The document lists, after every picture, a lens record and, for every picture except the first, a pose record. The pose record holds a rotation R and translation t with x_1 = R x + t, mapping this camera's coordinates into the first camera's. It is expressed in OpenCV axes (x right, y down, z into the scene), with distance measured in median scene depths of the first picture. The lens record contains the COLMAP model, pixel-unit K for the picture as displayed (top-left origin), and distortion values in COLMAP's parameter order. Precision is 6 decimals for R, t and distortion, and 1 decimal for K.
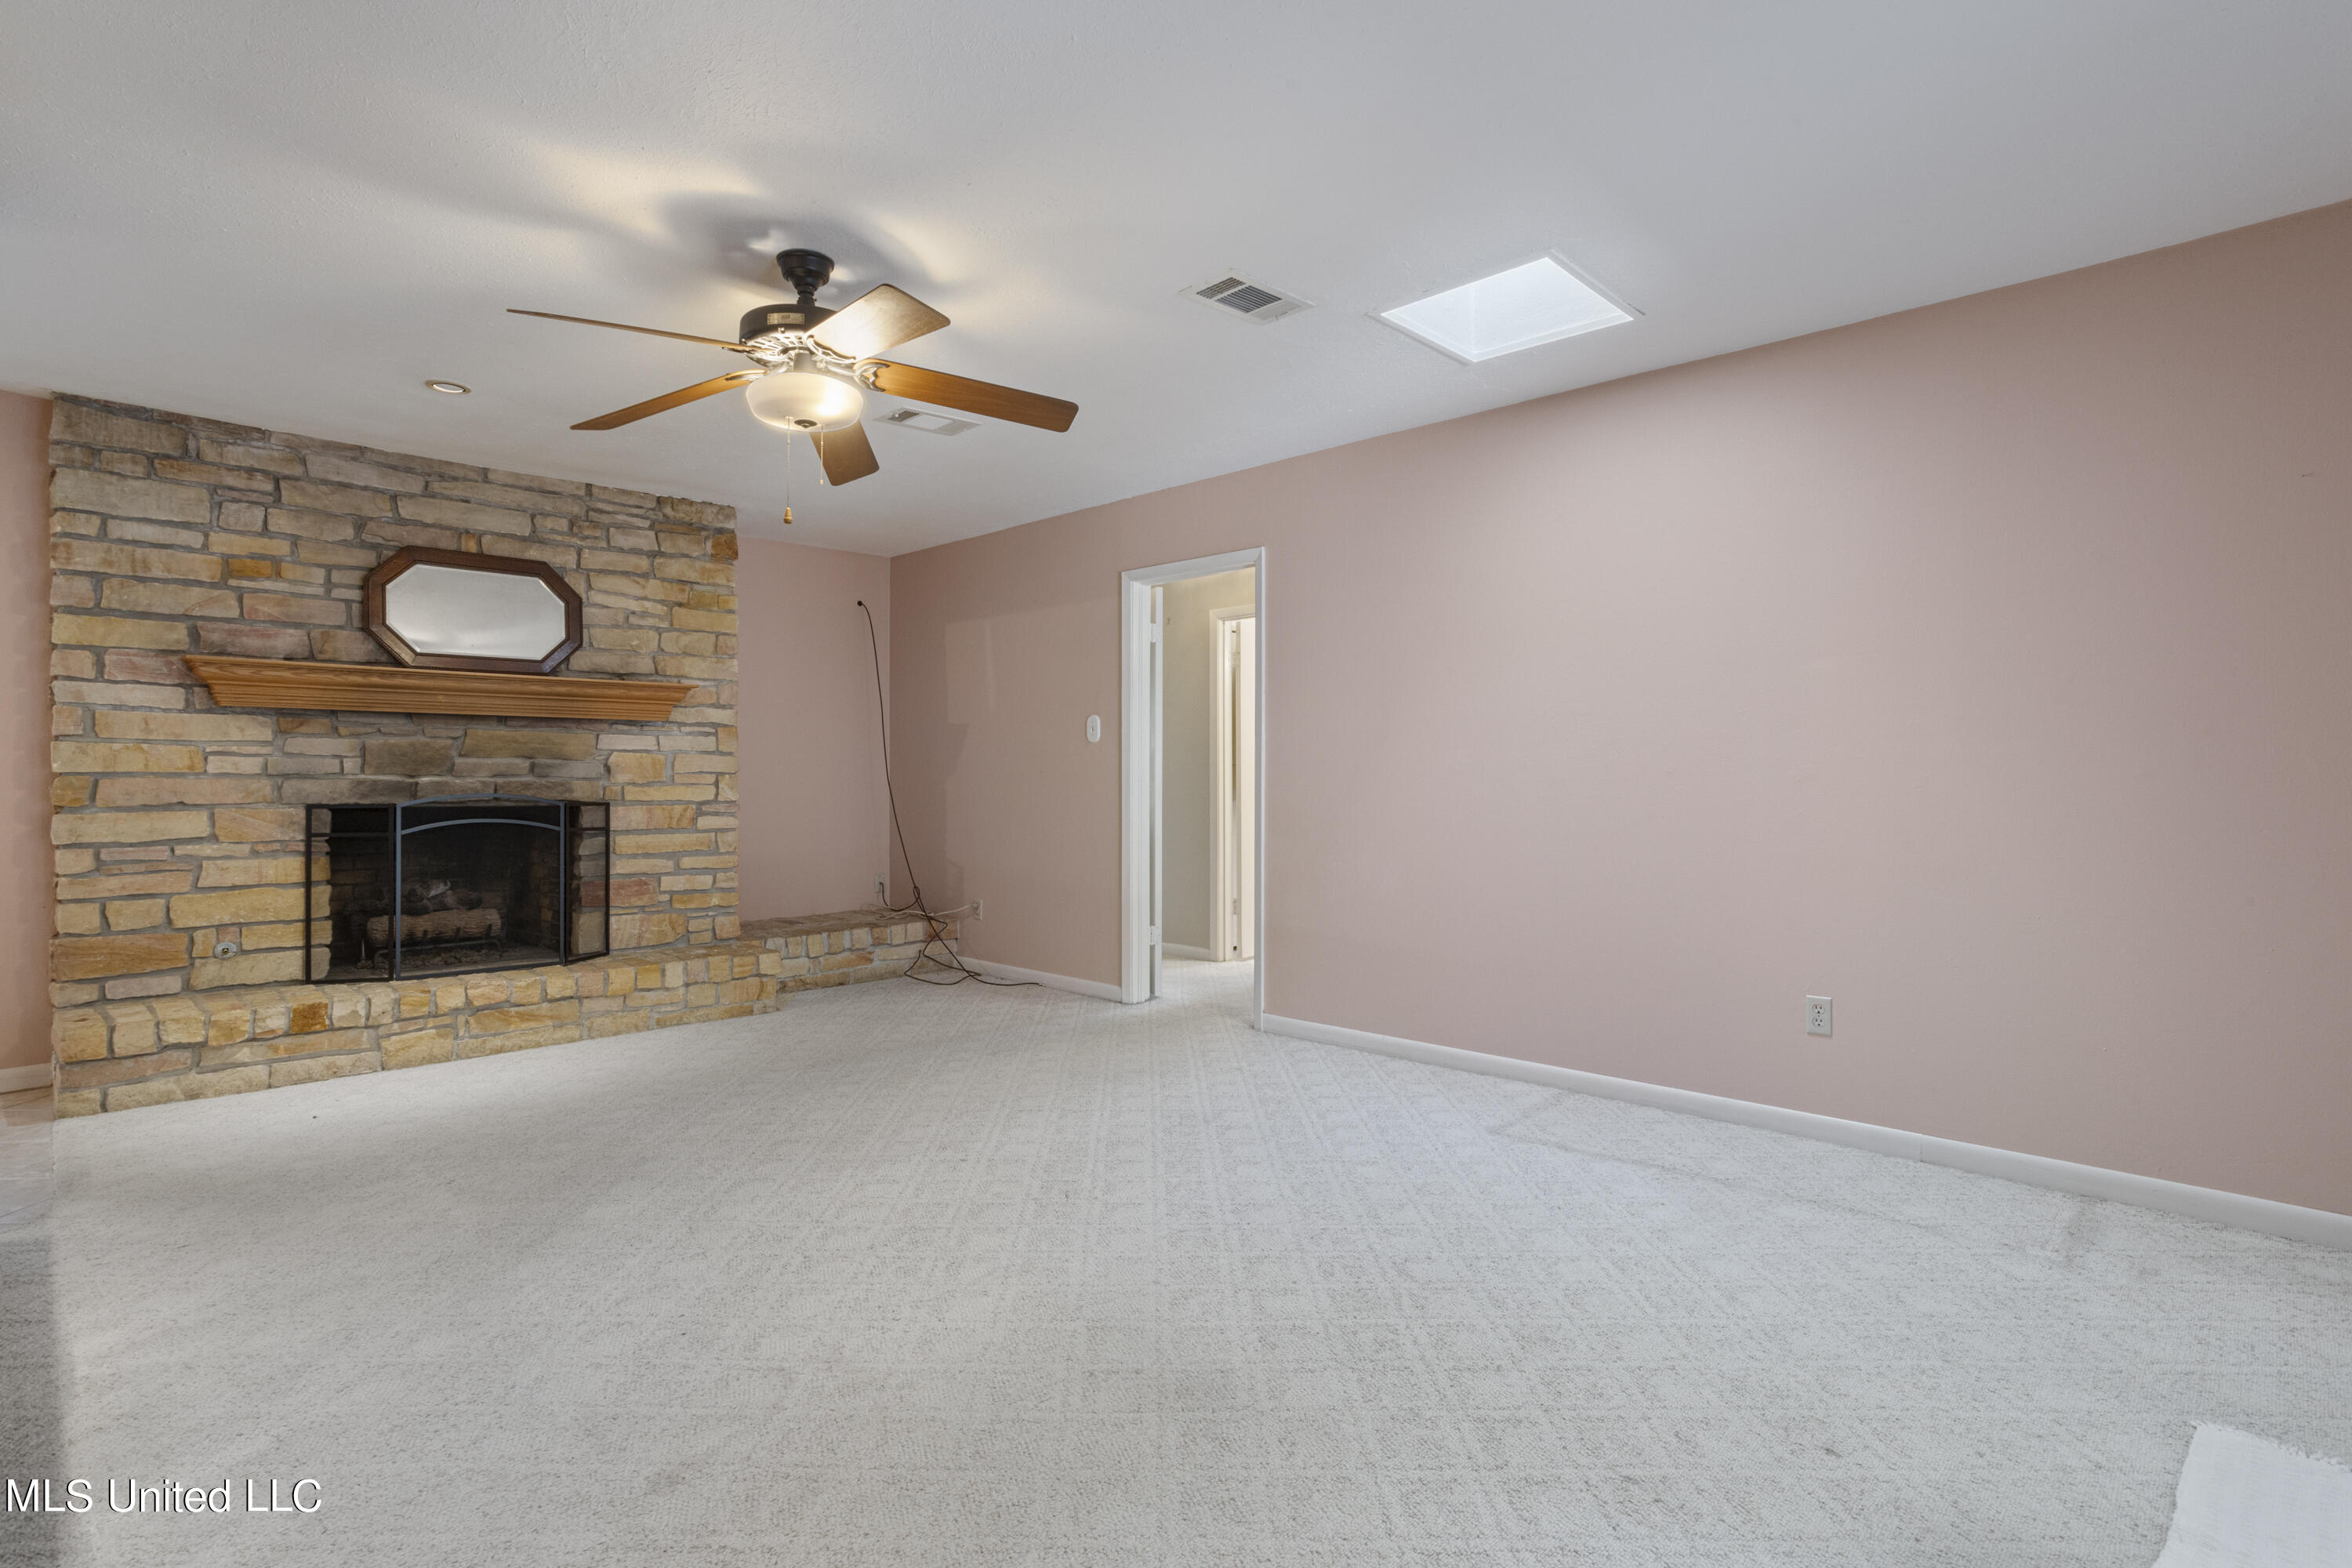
lens RADIAL K [[1134.3, 0, 1179.6], [0, 1134.3, 773.6], [0, 0, 1]] dist [-0.049598, 0.028718]
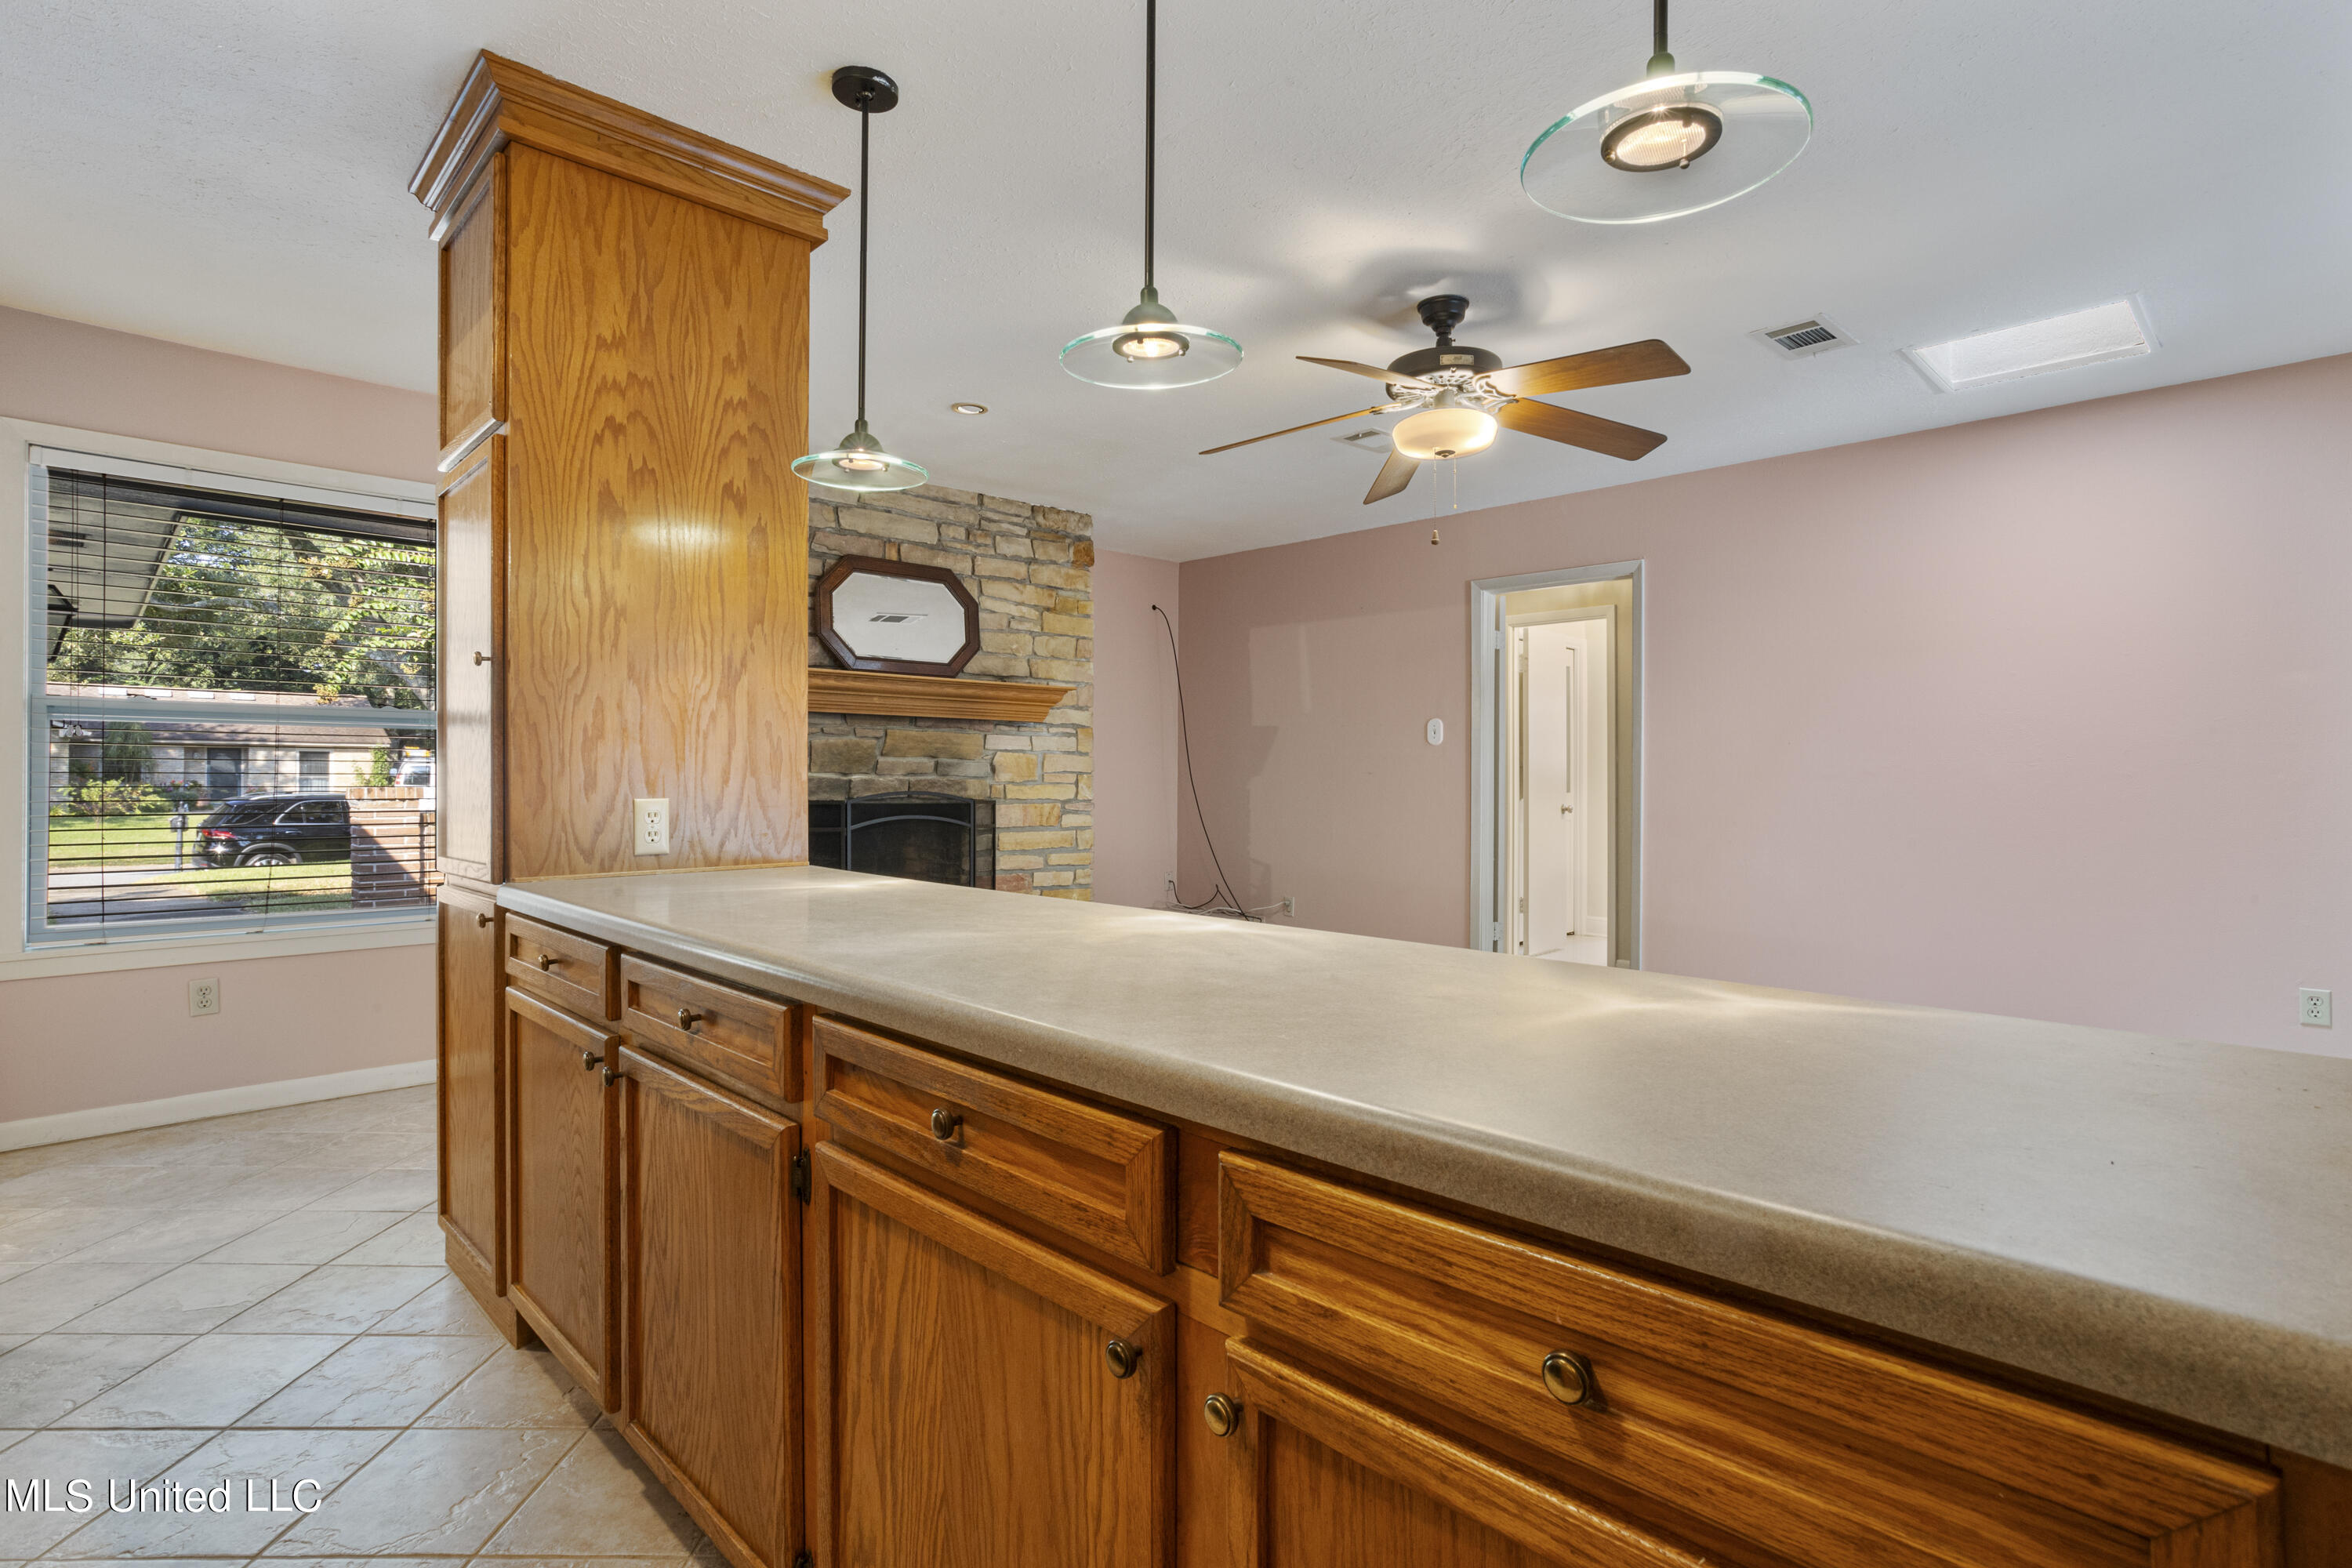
lens RADIAL K [[1169.4, 0, 1169.0], [0, 1169.4, 773.3], [0, 0, 1]] dist [-0.062831, 0.031857]
pose [[0.999459, 0.005726, -0.032397, -0.334513], [-0.005753, 0.999983, -0.000755, 0.000467], [0.032392, 0.000941, 0.999475, -0.078767]]
